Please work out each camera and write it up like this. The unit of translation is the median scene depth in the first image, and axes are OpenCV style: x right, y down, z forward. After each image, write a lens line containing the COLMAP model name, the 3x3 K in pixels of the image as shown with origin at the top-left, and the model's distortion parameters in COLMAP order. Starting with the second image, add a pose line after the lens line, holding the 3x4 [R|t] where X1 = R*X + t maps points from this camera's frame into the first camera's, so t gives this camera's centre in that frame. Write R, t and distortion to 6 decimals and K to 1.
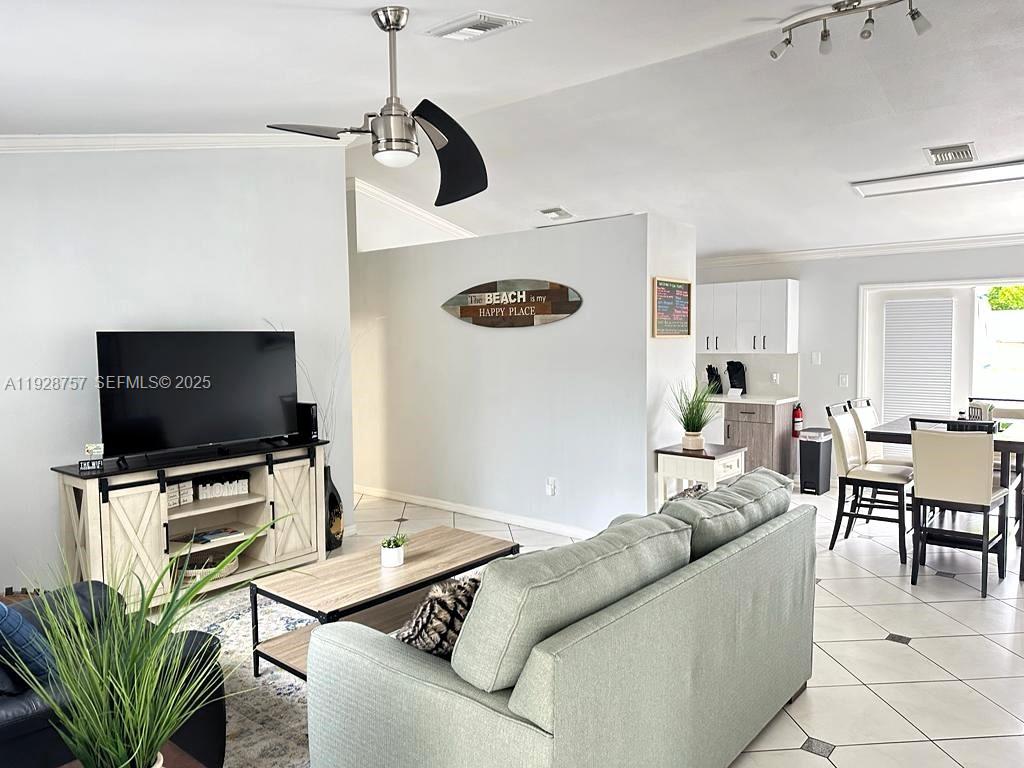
lens RADIAL K [[714.5, 0, 512.7], [0, 714.5, 380.5], [0, 0, 1]] dist [0.067882, -0.050989]
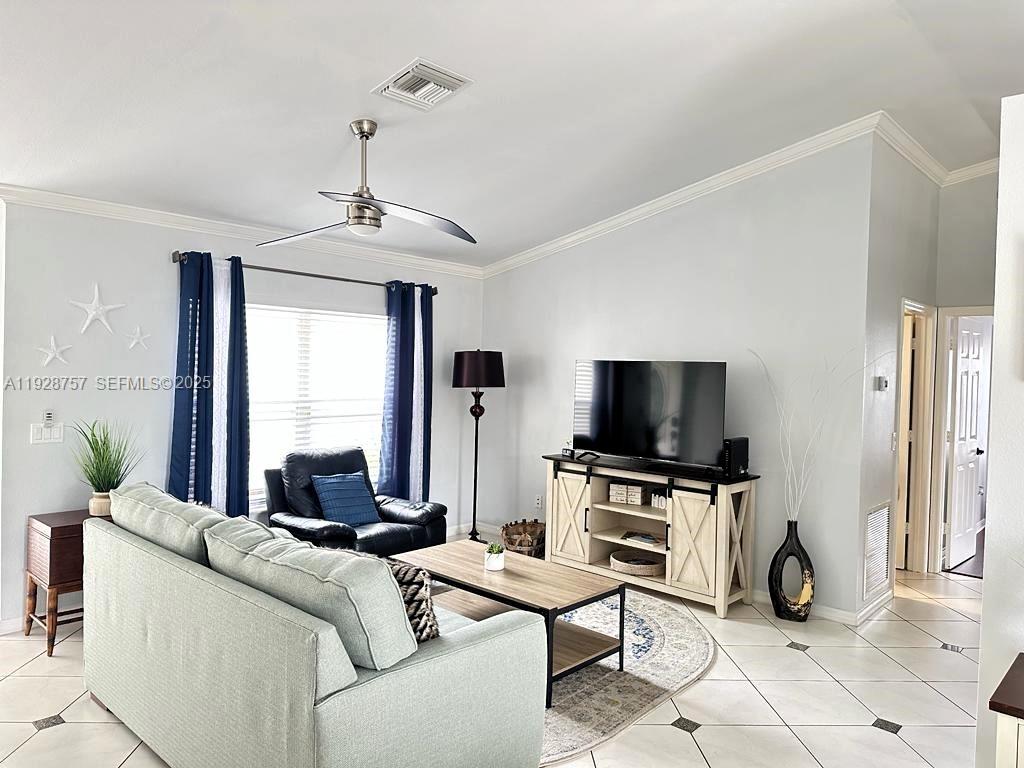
lens RADIAL K [[714.5, 0, 515.7], [0, 714.5, 384.4], [0, 0, 1]] dist [0.067882, -0.050989]
pose [[-0.041478, 0.038685, -0.998390, 0.699819], [-0.087656, 0.995256, 0.042205, -0.056956], [0.995287, 0.089266, -0.037890, 0.798653]]
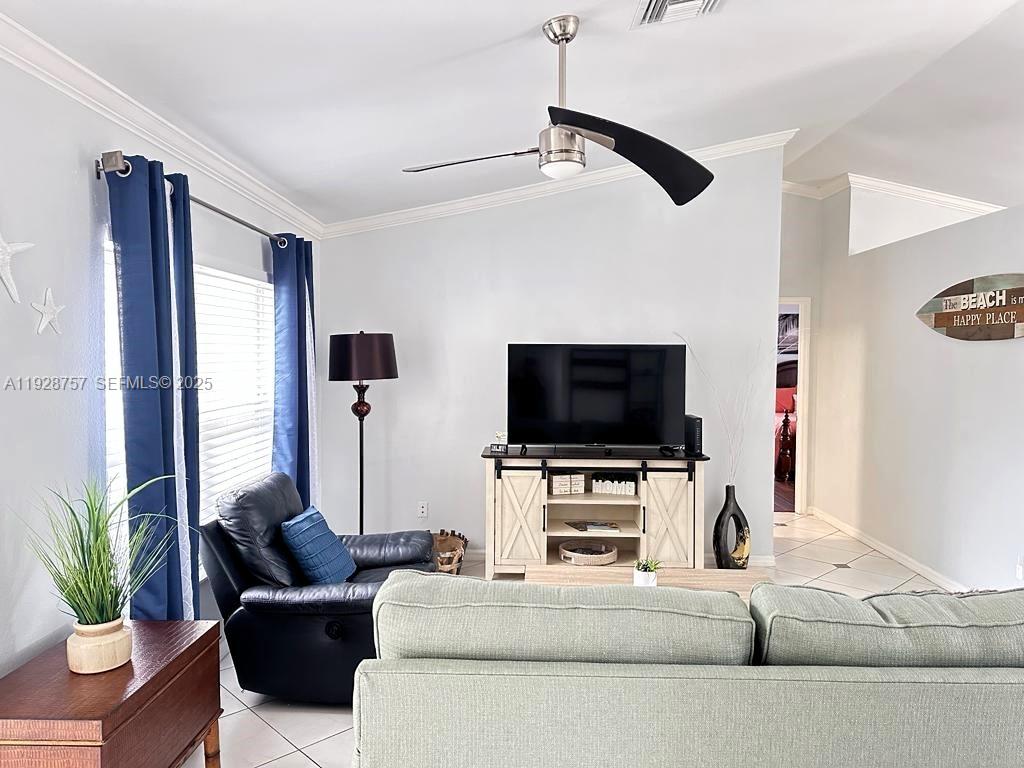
lens RADIAL K [[714.5, 0, 513.1], [0, 714.5, 387.6], [0, 0, 1]] dist [0.067882, -0.050989]
pose [[0.628187, 0.054830, -0.776128, 0.341104], [-0.063042, 0.997821, 0.019466, -0.012468], [0.775504, 0.036700, 0.630275, 0.192711]]
